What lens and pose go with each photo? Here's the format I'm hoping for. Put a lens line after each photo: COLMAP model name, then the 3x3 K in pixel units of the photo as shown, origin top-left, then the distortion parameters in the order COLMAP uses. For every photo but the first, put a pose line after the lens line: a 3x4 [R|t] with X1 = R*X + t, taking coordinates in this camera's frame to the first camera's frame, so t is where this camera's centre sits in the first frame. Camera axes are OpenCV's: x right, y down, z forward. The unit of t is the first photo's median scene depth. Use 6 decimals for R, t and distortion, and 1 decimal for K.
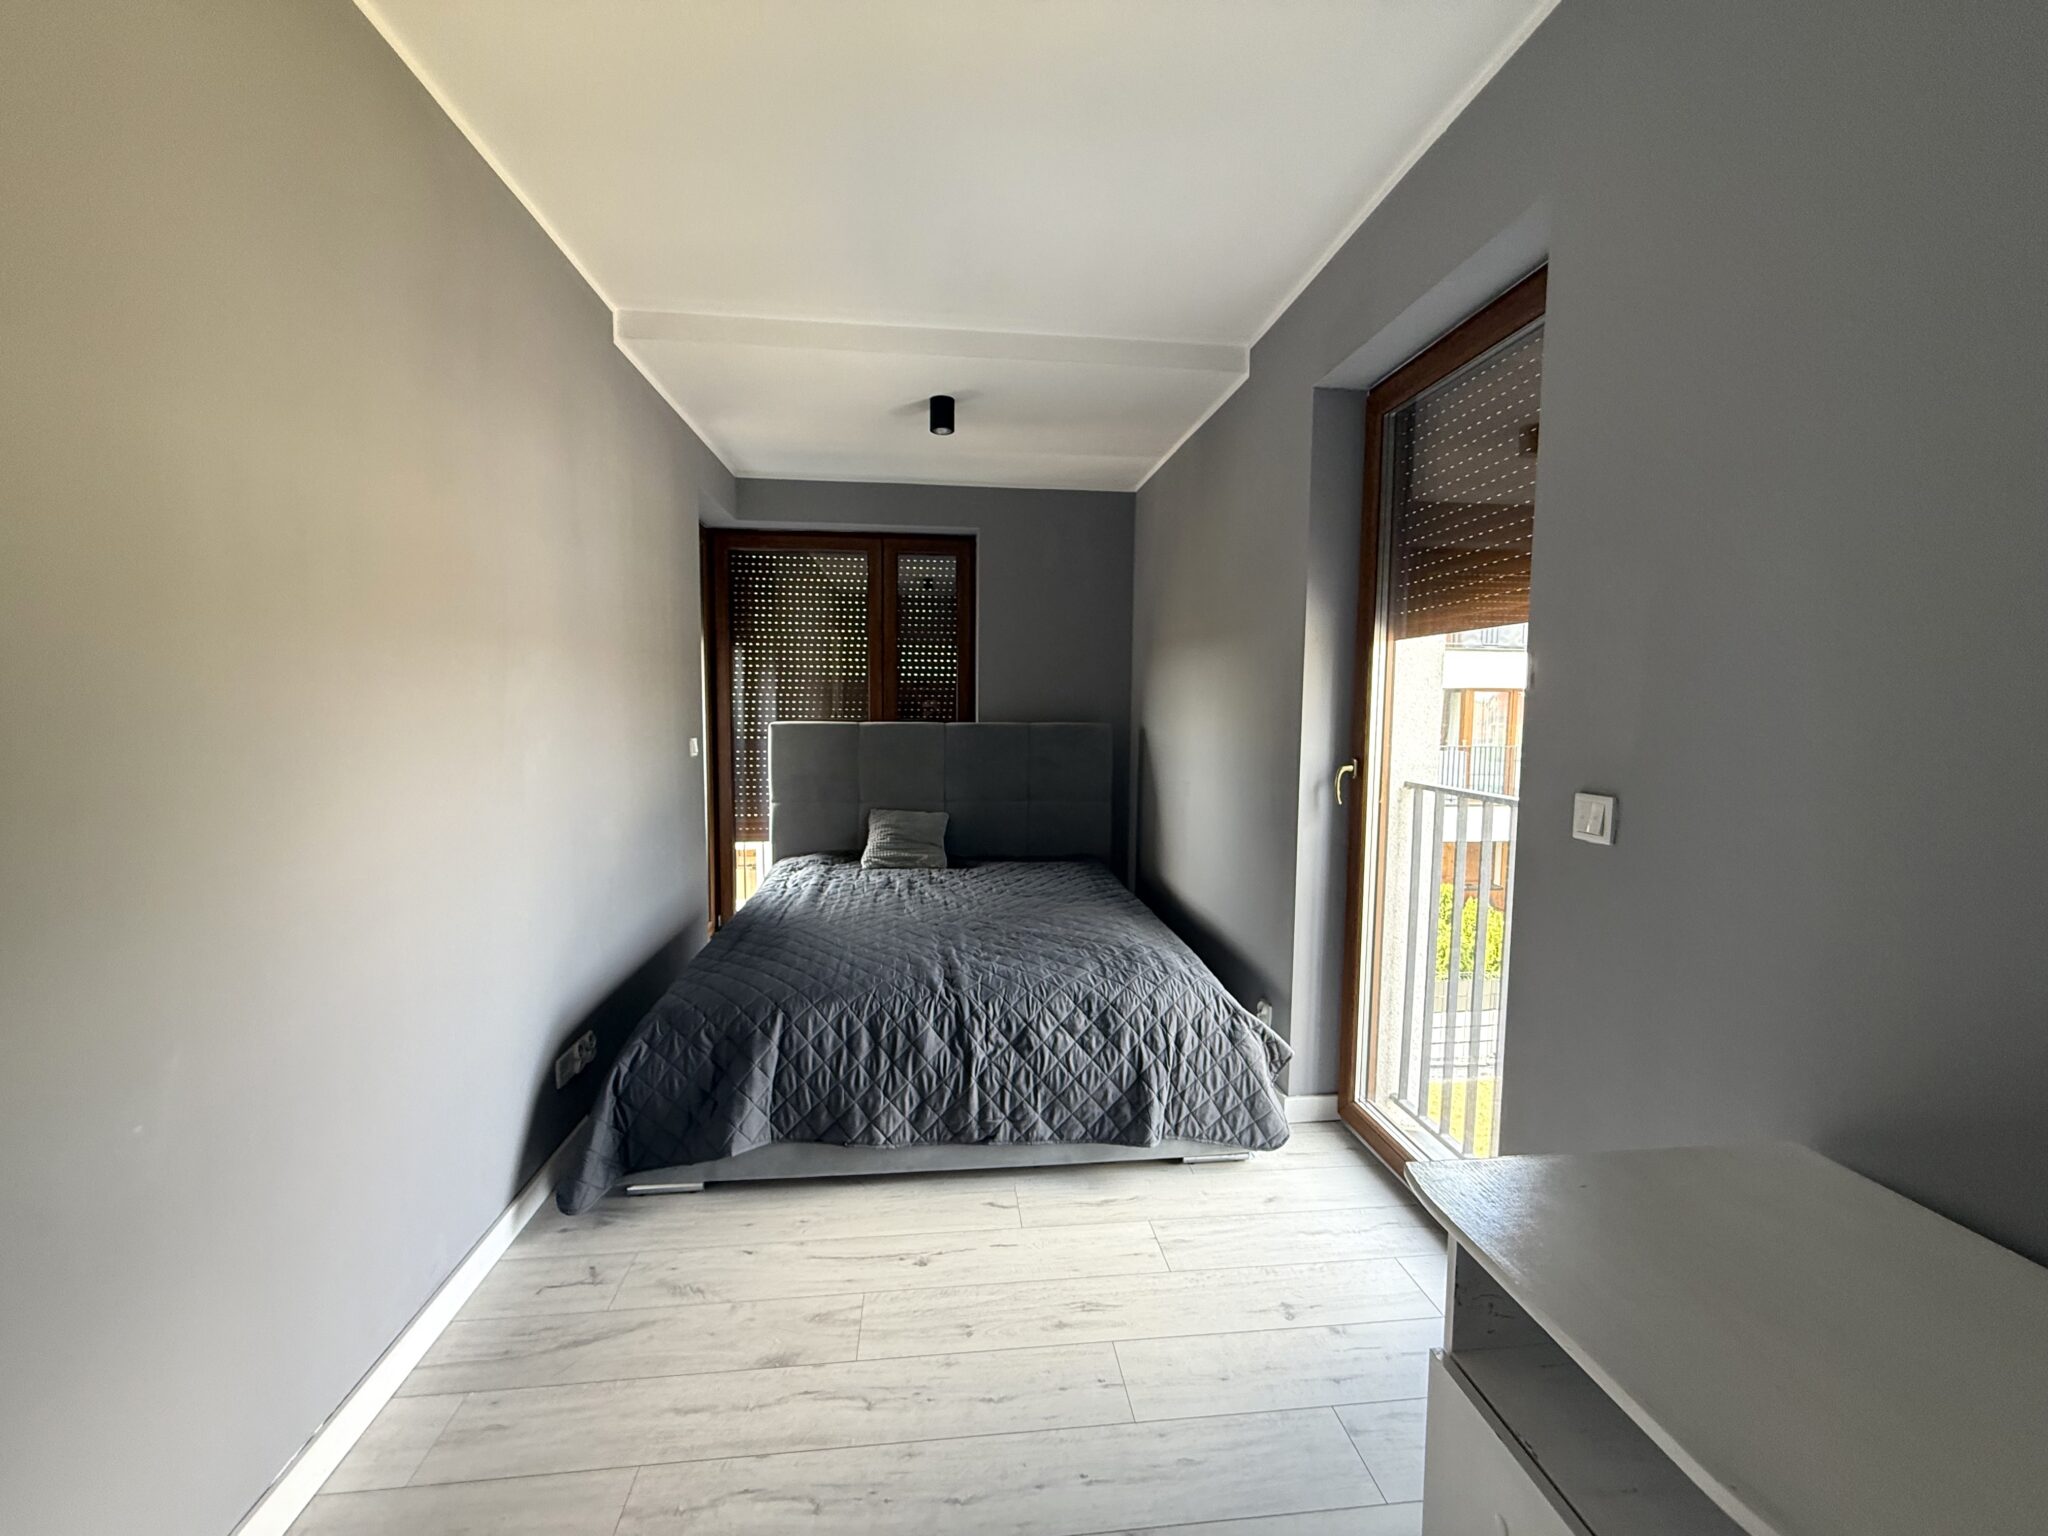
lens RADIAL K [[814.4, 0, 1020.7], [0, 814.4, 764.5], [0, 0, 1]] dist [-0.001154, 0.000311]
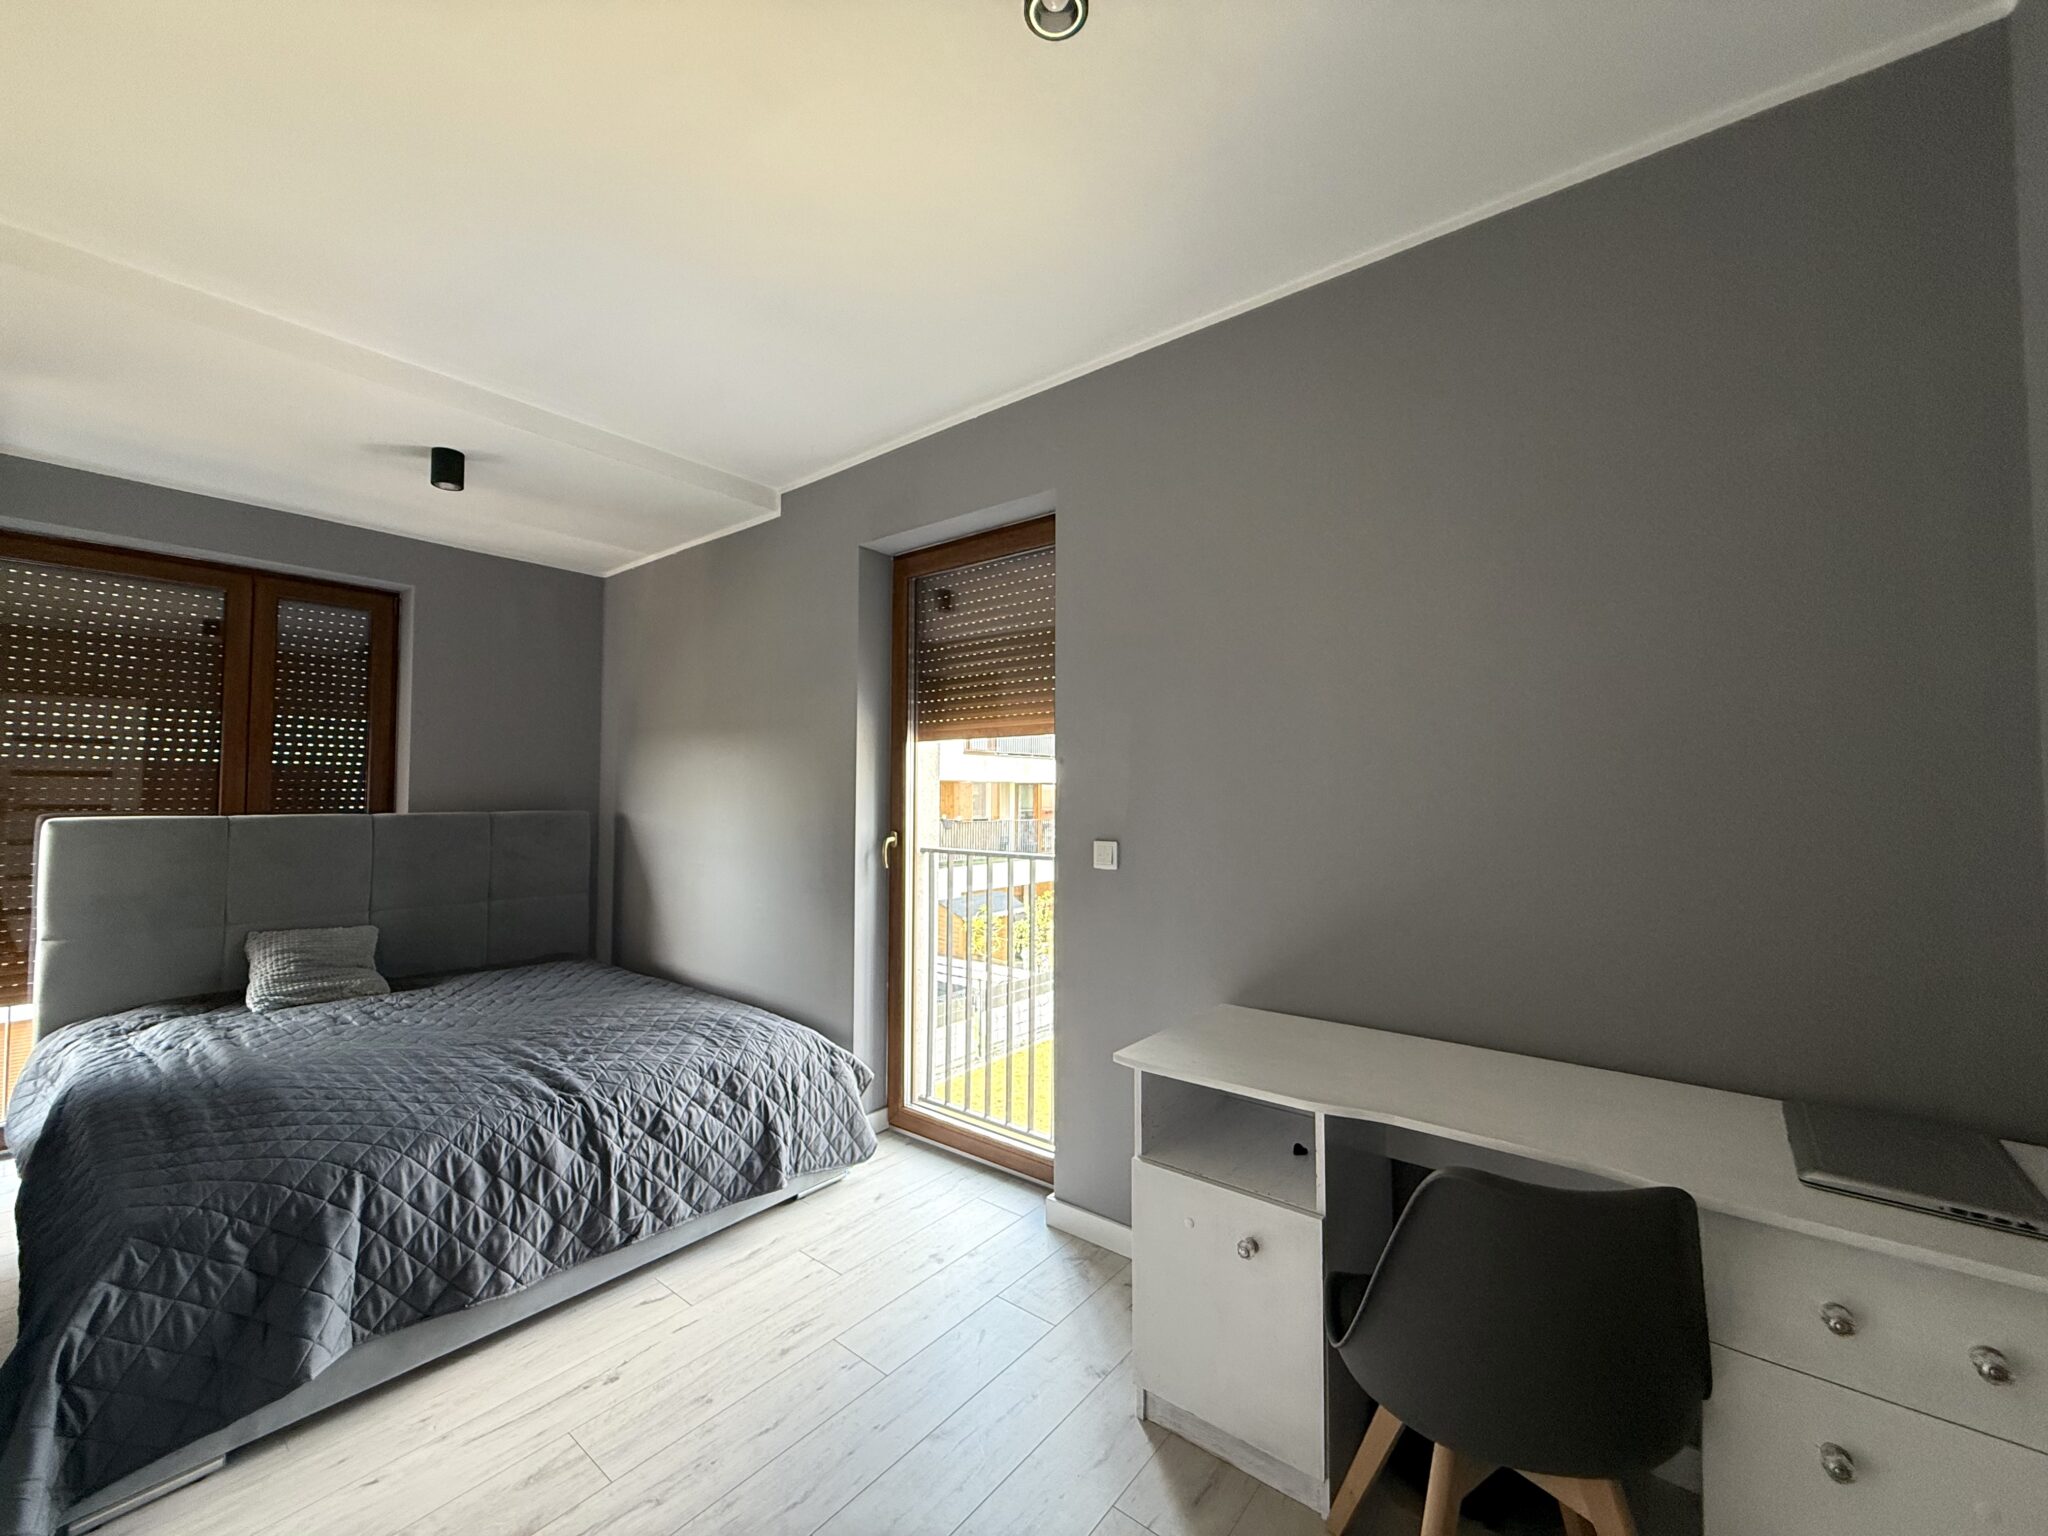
lens RADIAL K [[814.4, 0, 1016.6], [0, 814.4, 763.9], [0, 0, 1]] dist [-0.001154, 0.000311]
pose [[0.706245, 0.020500, 0.707671, -0.384801], [0.055533, 0.994897, -0.084241, 0.005709], [-0.705786, 0.098794, 0.701502, -0.053640]]
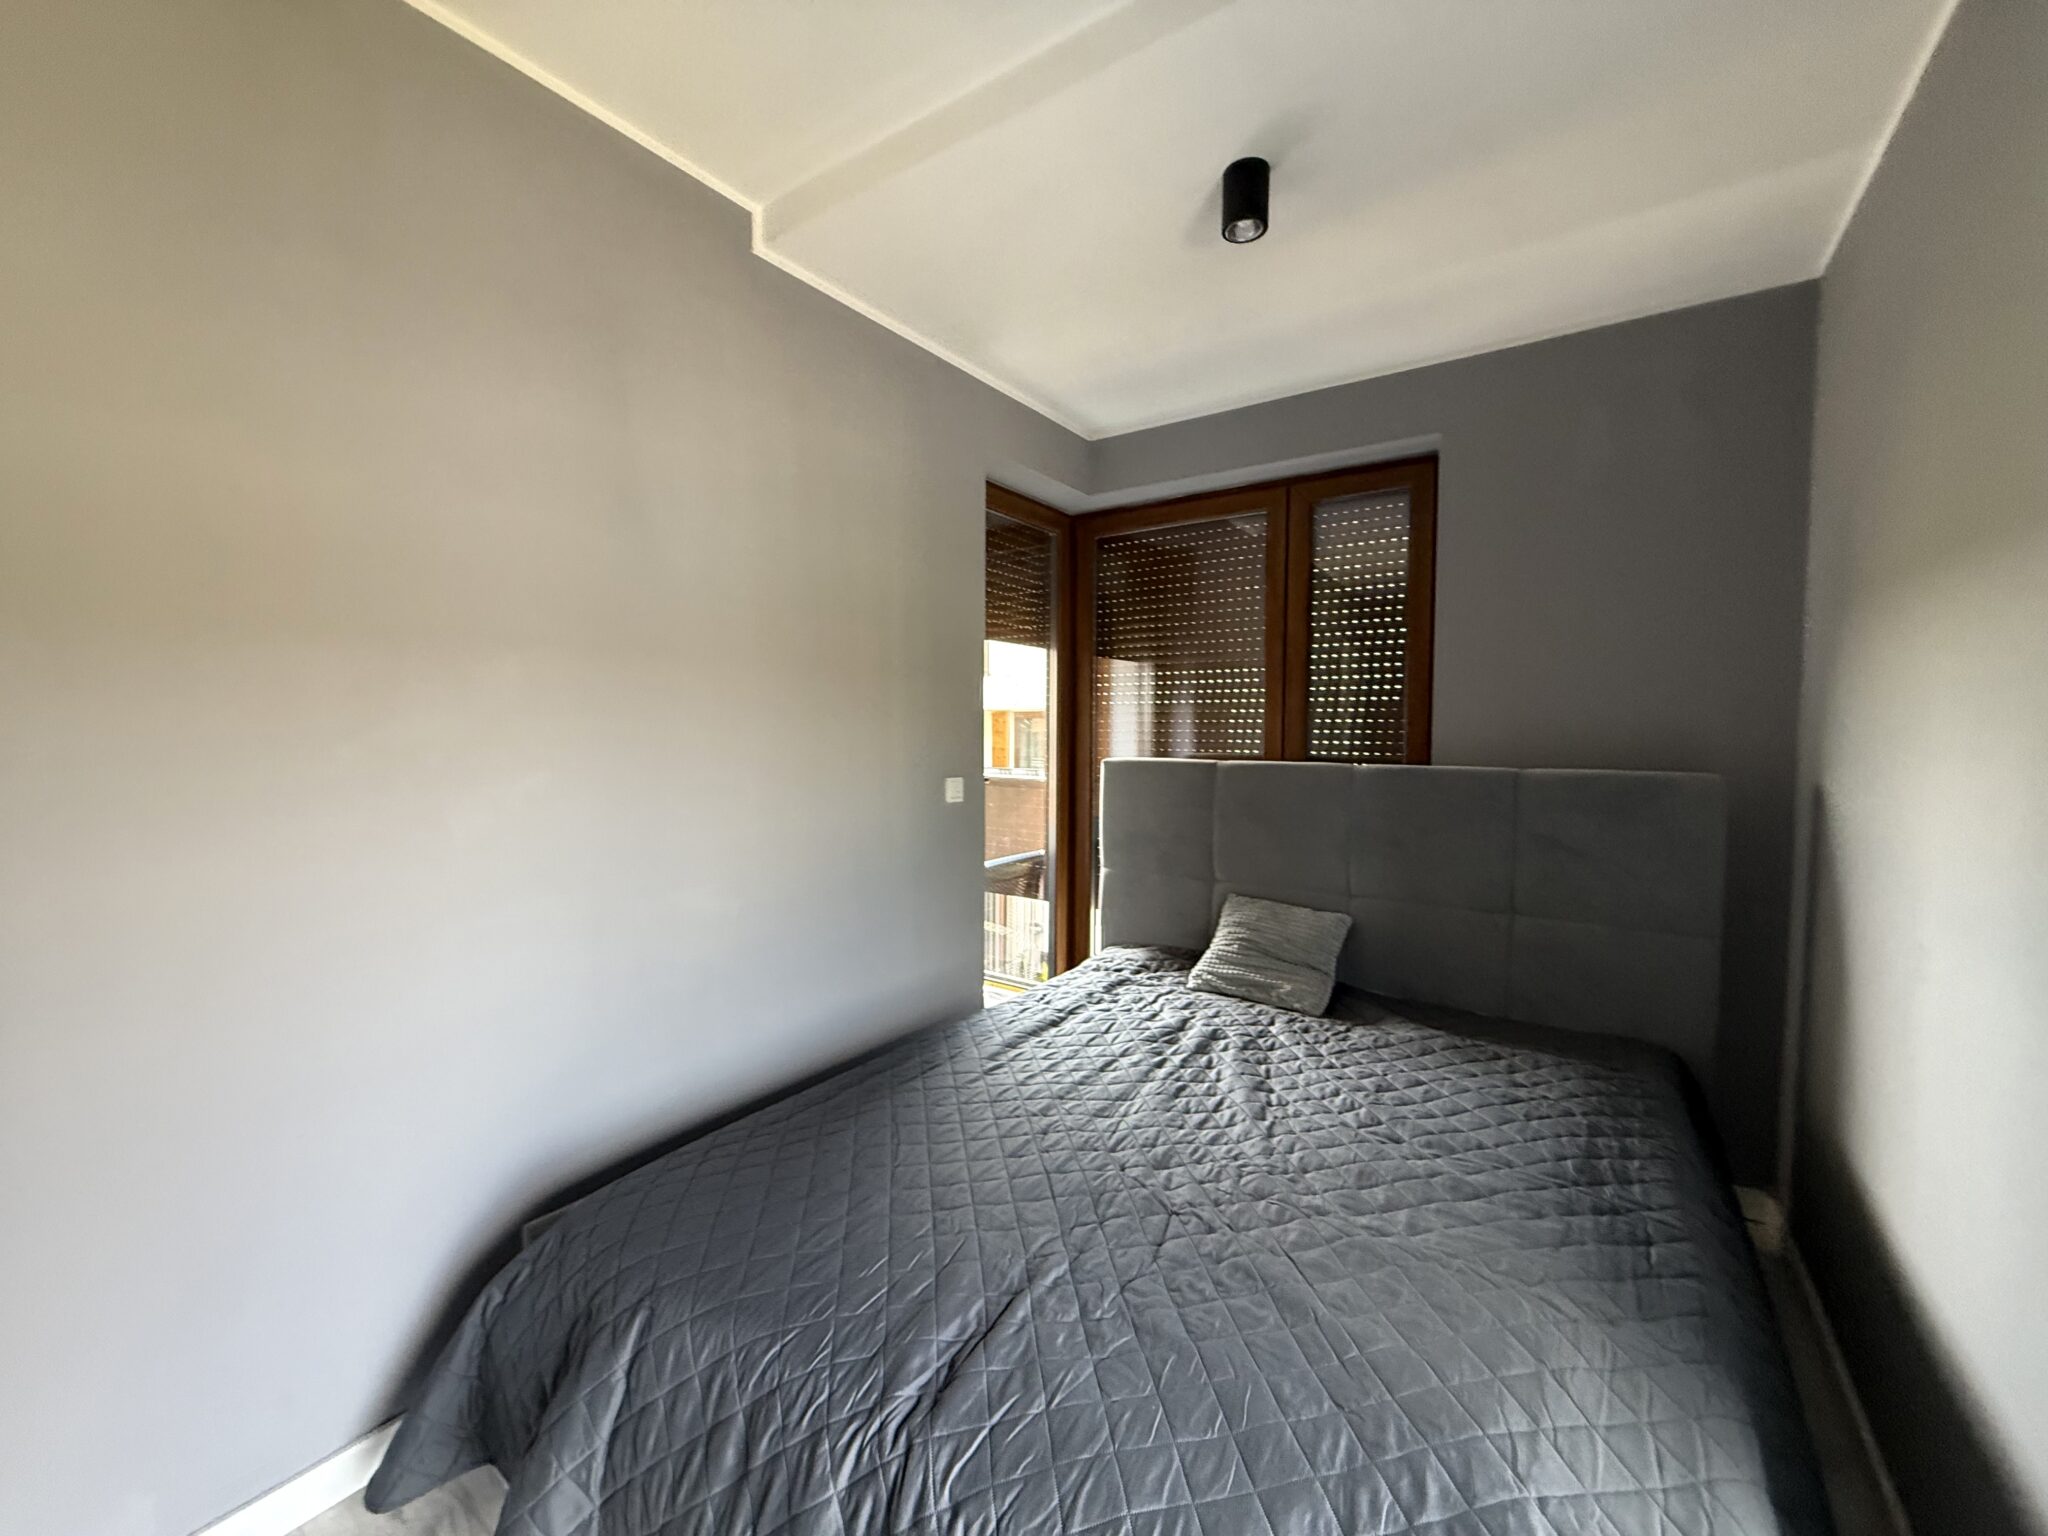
lens RADIAL K [[814.4, 0, 1022.6], [0, 814.4, 764.2], [0, 0, 1]] dist [-0.001154, 0.000311]
pose [[0.749871, 0.025420, -0.661096, 0.217443], [-0.051257, 0.998490, -0.019747, -0.049405], [0.659596, 0.048693, 0.750042, 0.695774]]
